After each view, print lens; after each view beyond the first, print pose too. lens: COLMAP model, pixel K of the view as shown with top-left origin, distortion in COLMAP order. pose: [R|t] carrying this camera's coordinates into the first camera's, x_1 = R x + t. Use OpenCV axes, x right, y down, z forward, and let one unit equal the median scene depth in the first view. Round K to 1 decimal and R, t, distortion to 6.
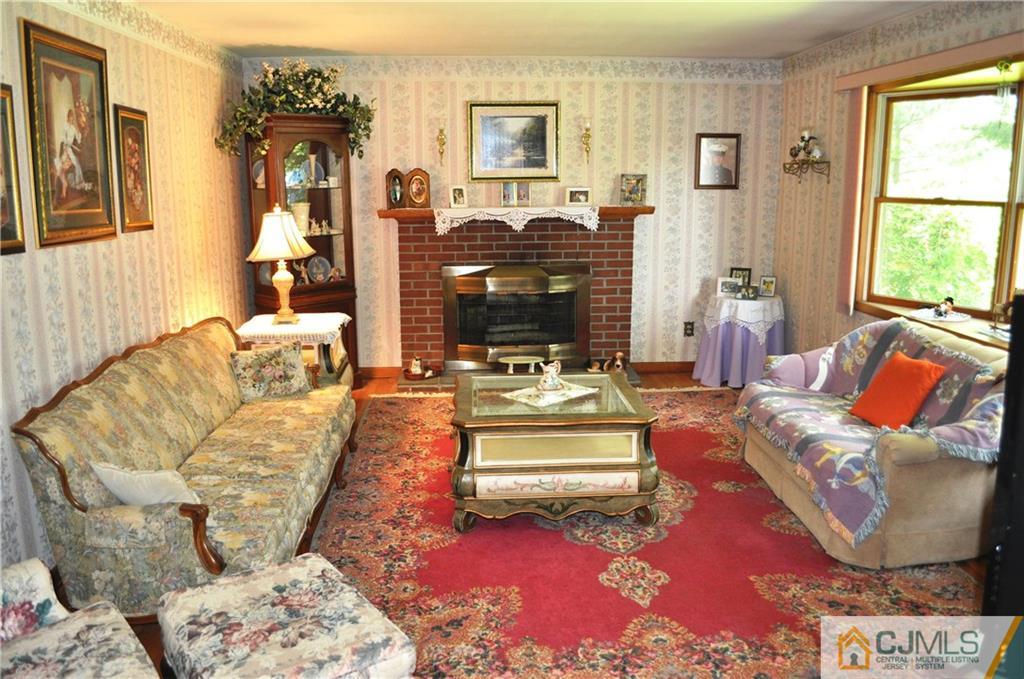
lens RADIAL K [[806.5, 0, 505.2], [0, 806.5, 335.1], [0, 0, 1]] dist [-0.079756, 0.006196]
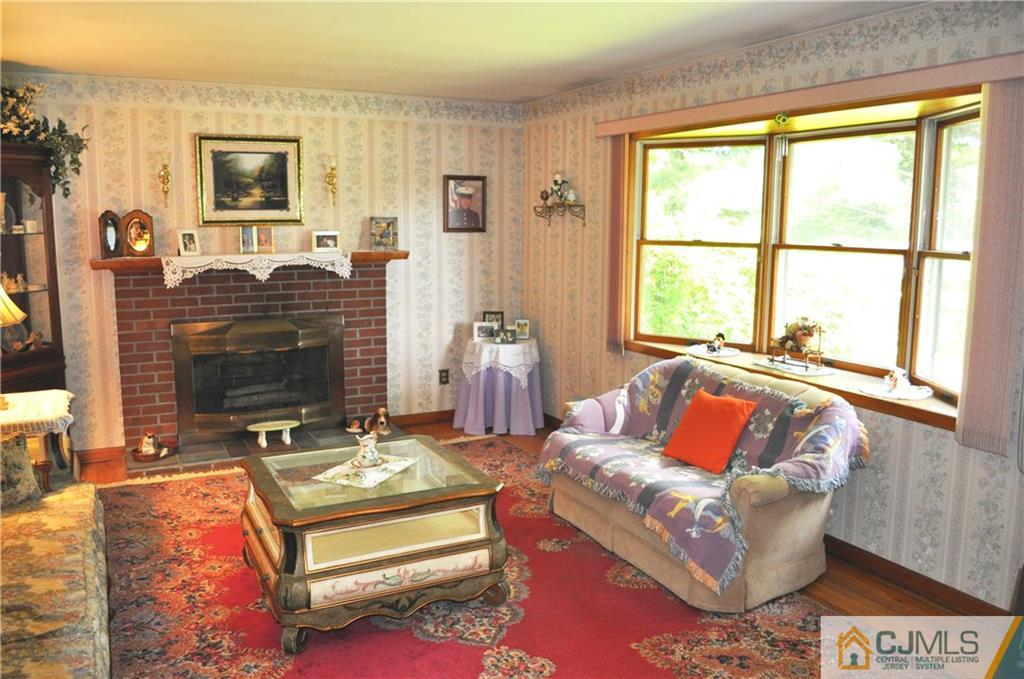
lens RADIAL K [[806.5, 0, 505.2], [0, 806.5, 335.1], [0, 0, 1]] dist [-0.079756, 0.006196]
pose [[0.912825, -0.050589, 0.405204, -0.124443], [0.070066, 0.996984, -0.033369, -0.026883], [-0.402294, 0.058851, 0.913617, 0.114771]]
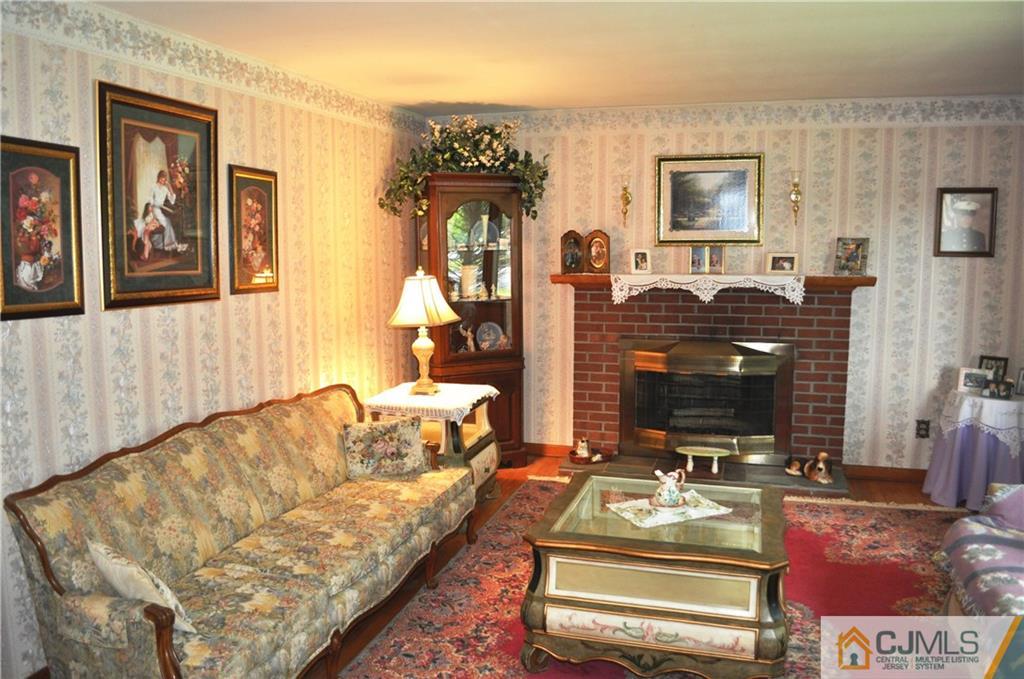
lens RADIAL K [[806.5, 0, 505.2], [0, 806.5, 335.1], [0, 0, 1]] dist [-0.079756, 0.006196]
pose [[0.938487, 0.043172, -0.342605, 0.137457], [-0.068011, 0.995829, -0.060815, -0.033220], [0.338550, 0.080375, 0.937509, 0.150318]]
